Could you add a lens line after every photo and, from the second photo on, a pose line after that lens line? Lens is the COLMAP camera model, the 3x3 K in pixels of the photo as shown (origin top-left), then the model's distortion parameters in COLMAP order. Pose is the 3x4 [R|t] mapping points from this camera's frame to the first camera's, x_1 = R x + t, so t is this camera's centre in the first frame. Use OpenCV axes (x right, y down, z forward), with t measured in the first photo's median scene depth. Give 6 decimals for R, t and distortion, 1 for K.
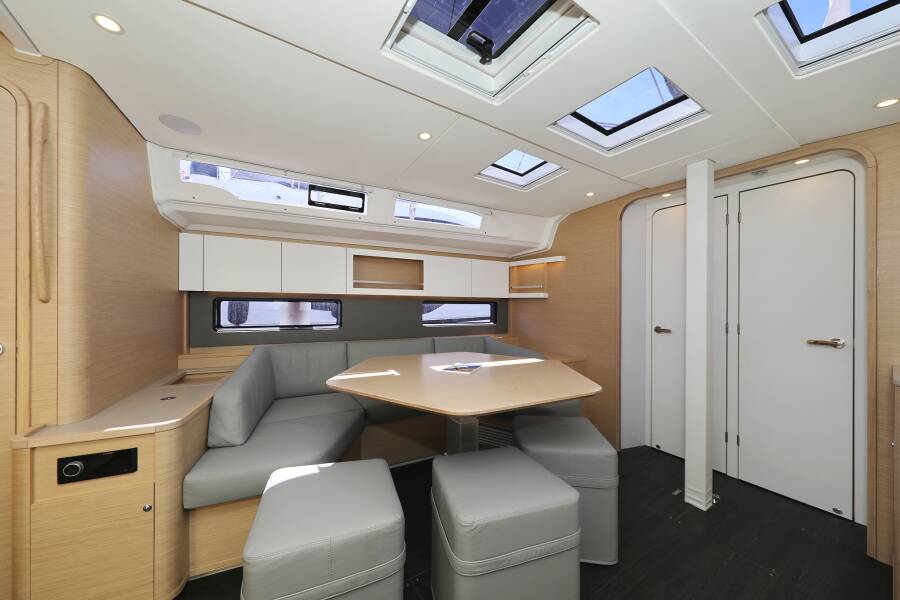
lens RADIAL K [[320.8, 0, 463.9], [0, 320.8, 308.6], [0, 0, 1]] dist [0.006709, 0.000020]
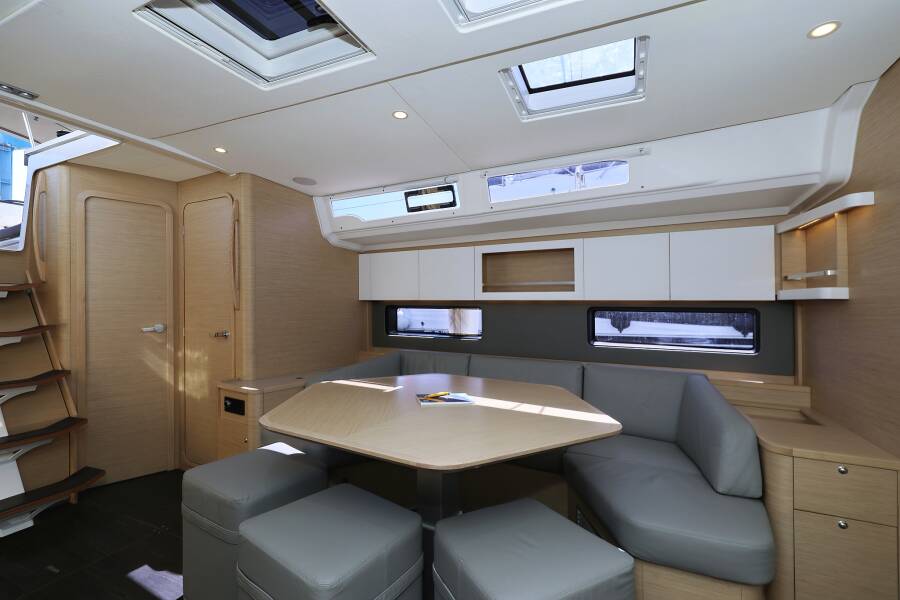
lens RADIAL K [[419.5, 0, 417.6], [0, 419.5, 300.3], [0, 0, 1]] dist [0.027404, 0.000065]
pose [[0.503499, -0.020196, -0.863760, 0.539706], [-0.020392, 0.999171, -0.035249, -0.001732], [0.863755, 0.035361, 0.502670, 0.307261]]
